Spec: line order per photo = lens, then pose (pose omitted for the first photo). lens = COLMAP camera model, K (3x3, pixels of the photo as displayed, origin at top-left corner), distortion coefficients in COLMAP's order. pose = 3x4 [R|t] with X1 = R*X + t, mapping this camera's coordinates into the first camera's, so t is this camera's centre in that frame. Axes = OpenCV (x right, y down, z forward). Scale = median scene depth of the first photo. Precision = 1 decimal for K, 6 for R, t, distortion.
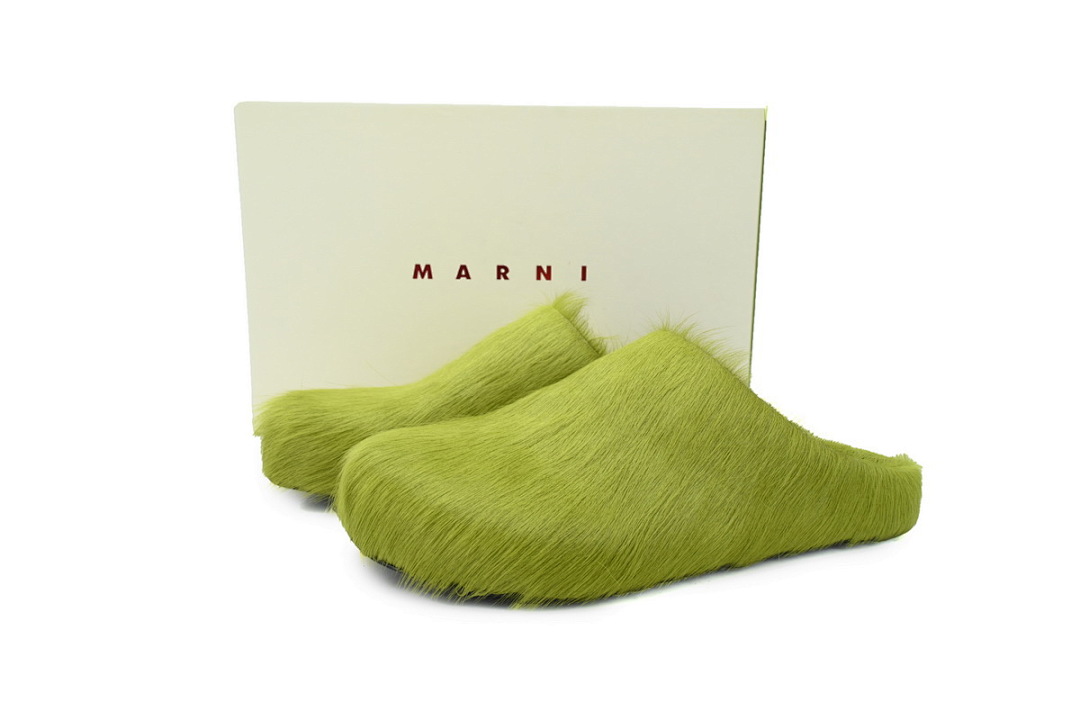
lens RADIAL K [[880.5, 0, 540.0], [0, 880.5, 360.0], [0, 0, 1]] dist [0.001126, -0.000081]
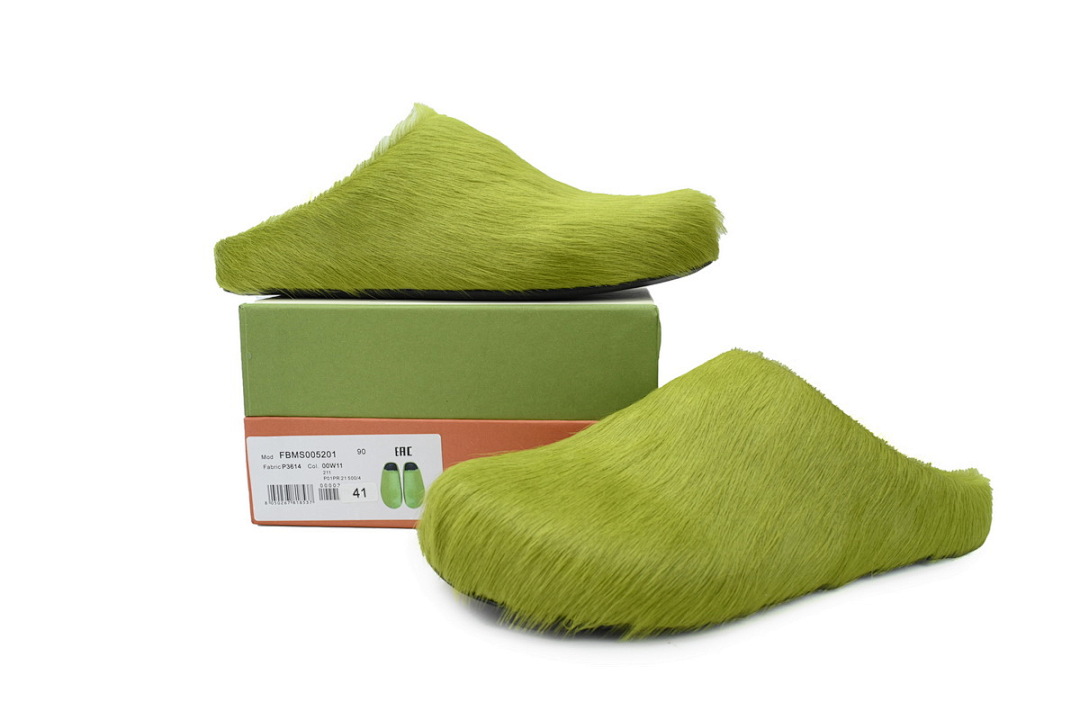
lens RADIAL K [[880.5, 0, 540.0], [0, 880.5, 360.0], [0, 0, 1]] dist [0.001126, -0.000081]
pose [[0.995867, -0.023455, 0.087745, -0.190892], [0.027677, 0.998501, -0.047211, 0.019784], [-0.086506, 0.049445, 0.995024, 0.038282]]
